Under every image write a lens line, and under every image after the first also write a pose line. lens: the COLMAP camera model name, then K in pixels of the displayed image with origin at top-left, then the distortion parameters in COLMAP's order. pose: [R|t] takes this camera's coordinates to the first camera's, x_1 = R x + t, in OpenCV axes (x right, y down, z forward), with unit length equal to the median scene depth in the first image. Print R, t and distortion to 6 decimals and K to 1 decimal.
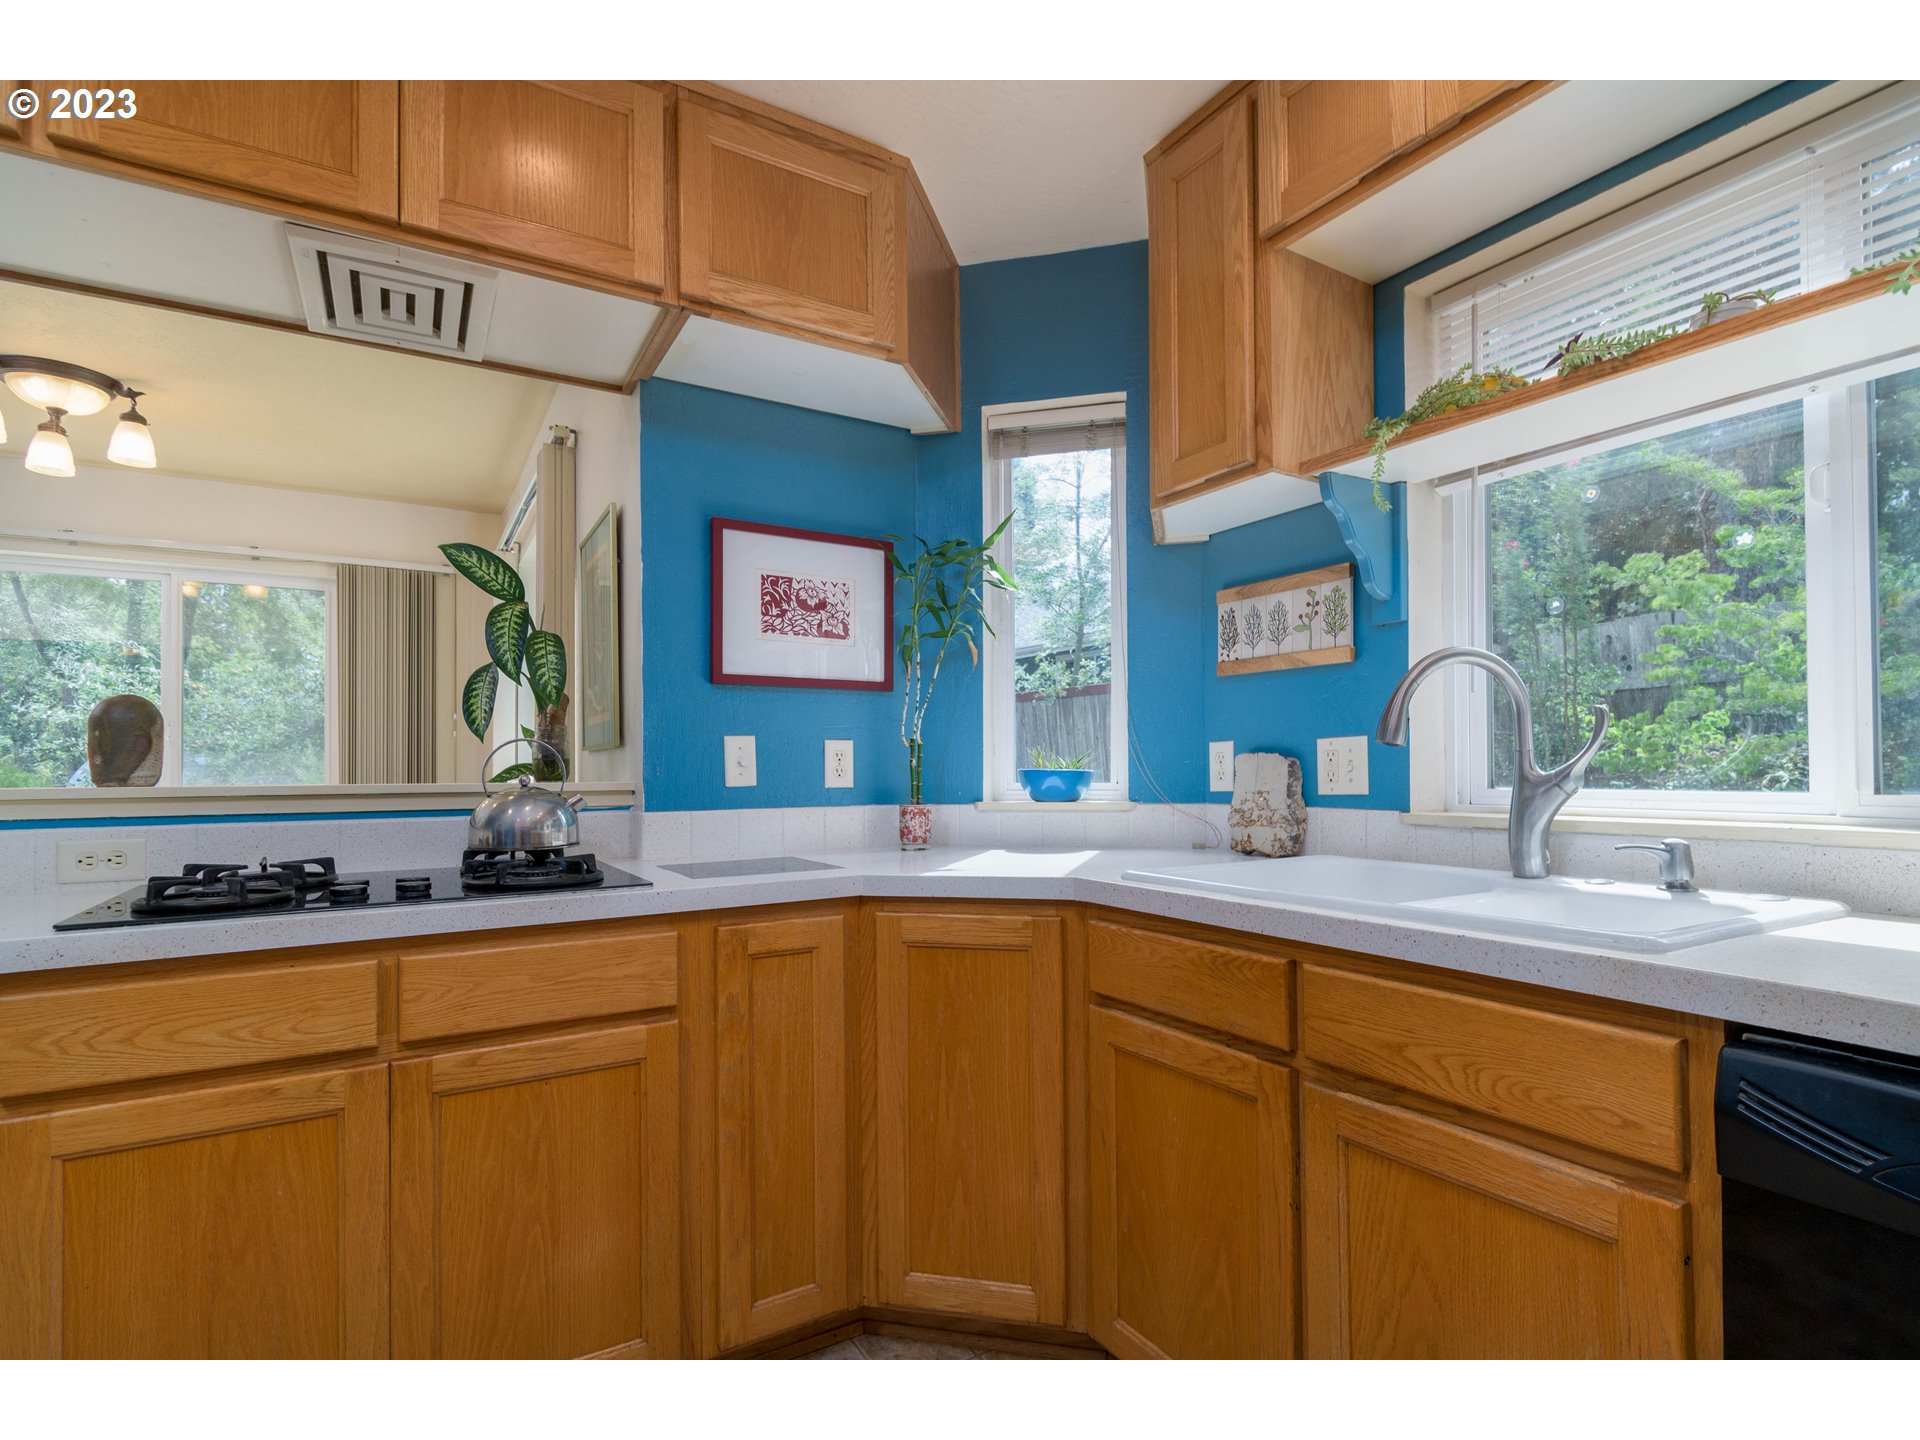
lens RADIAL K [[927.1, 0, 963.7], [0, 927.1, 752.3], [0, 0, 1]] dist [-0.000812, 0.000060]
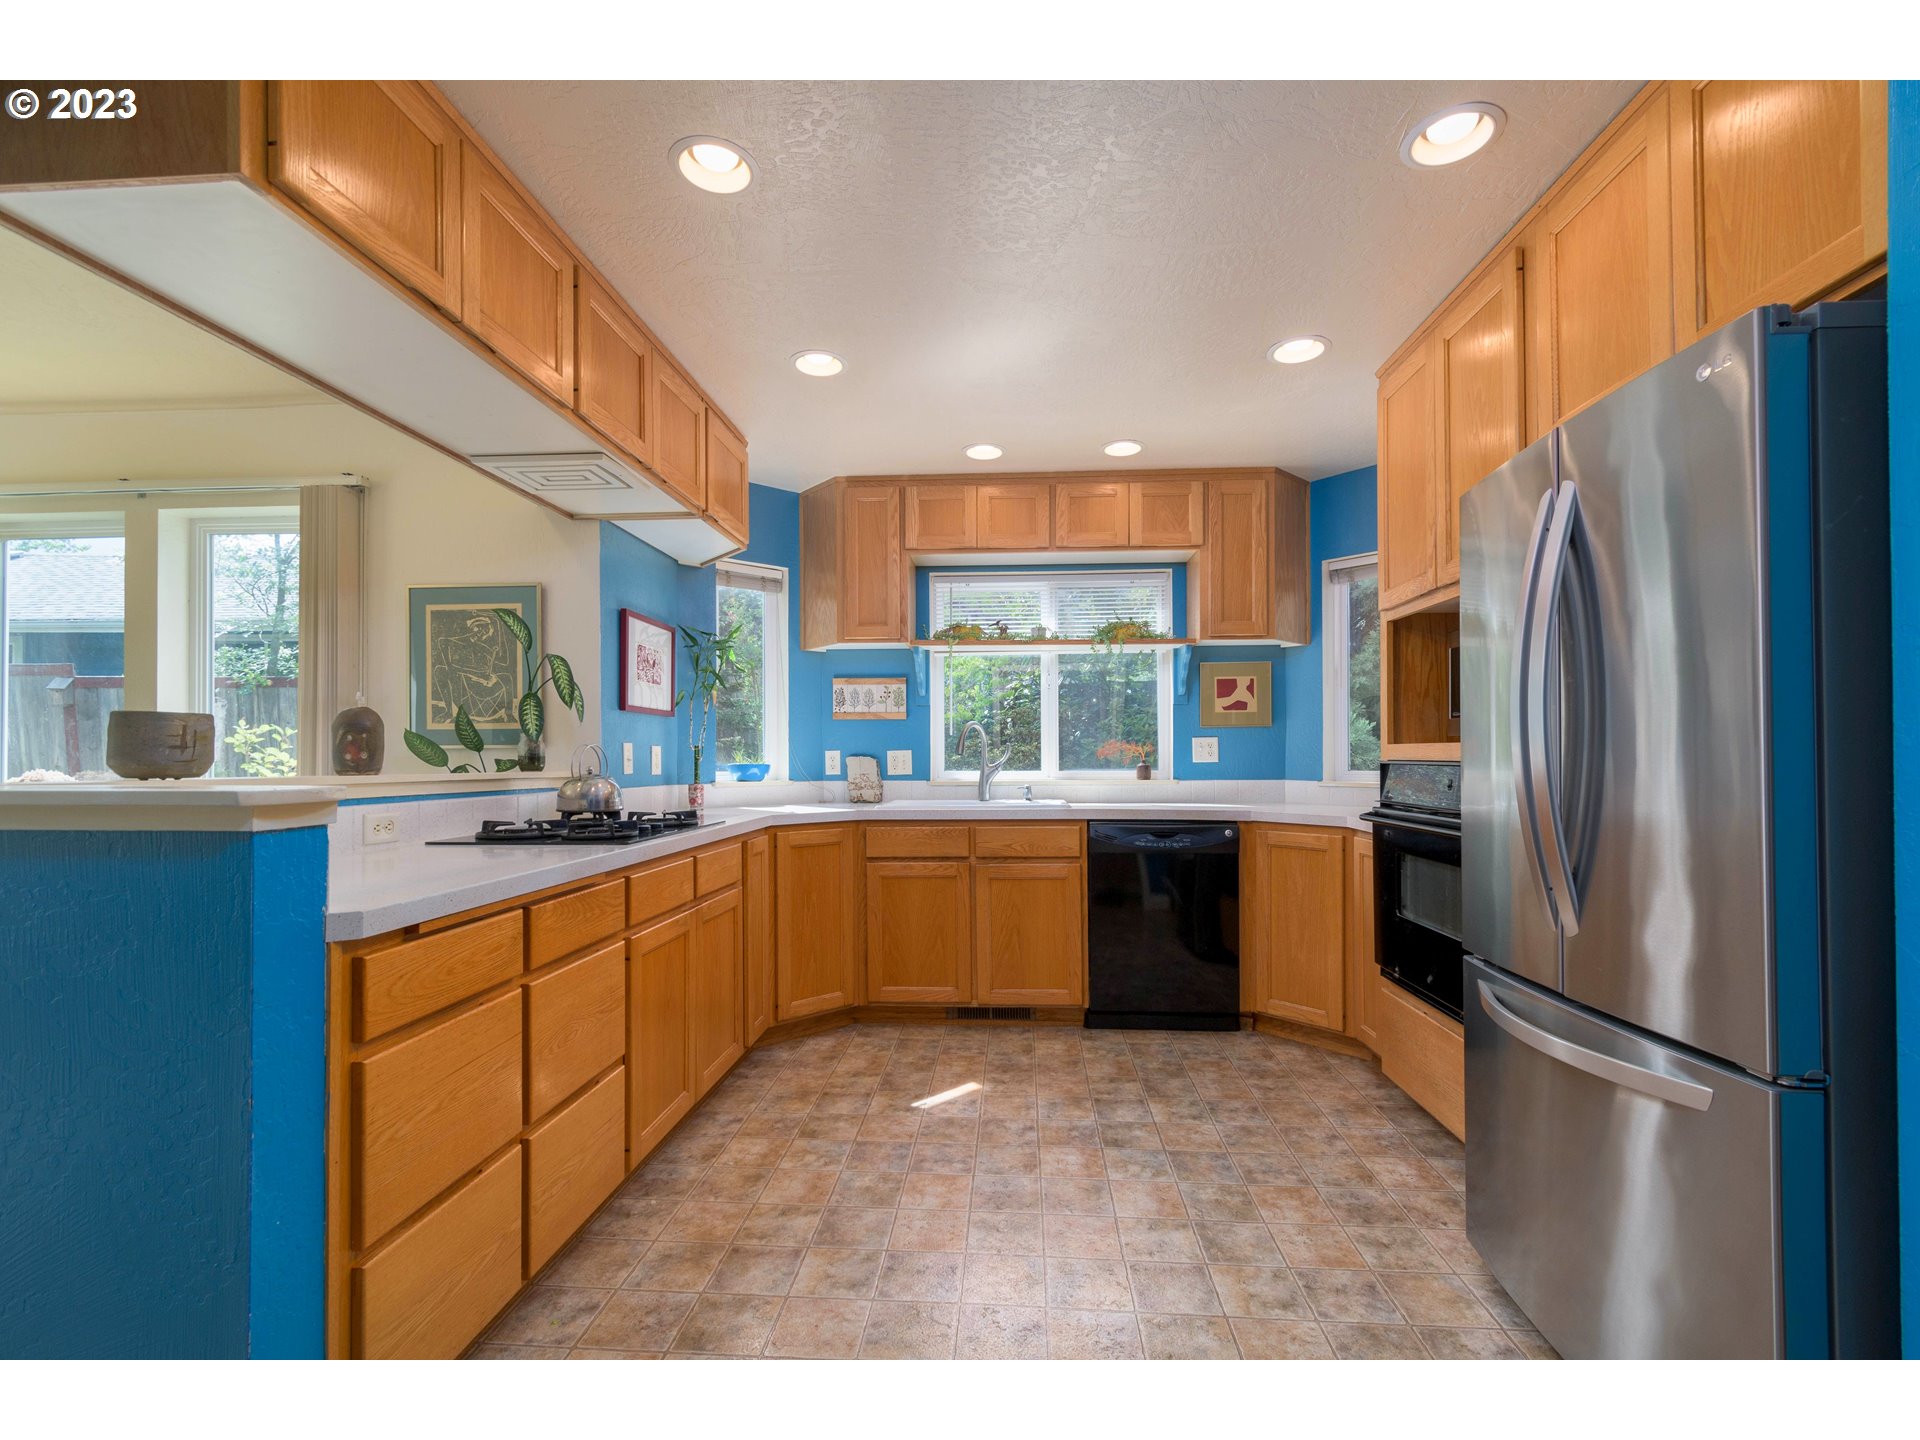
lens RADIAL K [[830.0, 0, 950.0], [0, 830.0, 754.5], [0, 0, 1]] dist [-0.002959, 0.000240]
pose [[0.589433, 0.011022, 0.807742, -1.191212], [-0.013402, 0.999903, -0.003864, 0.000796], [-0.807706, -0.008547, 0.589524, -0.342748]]
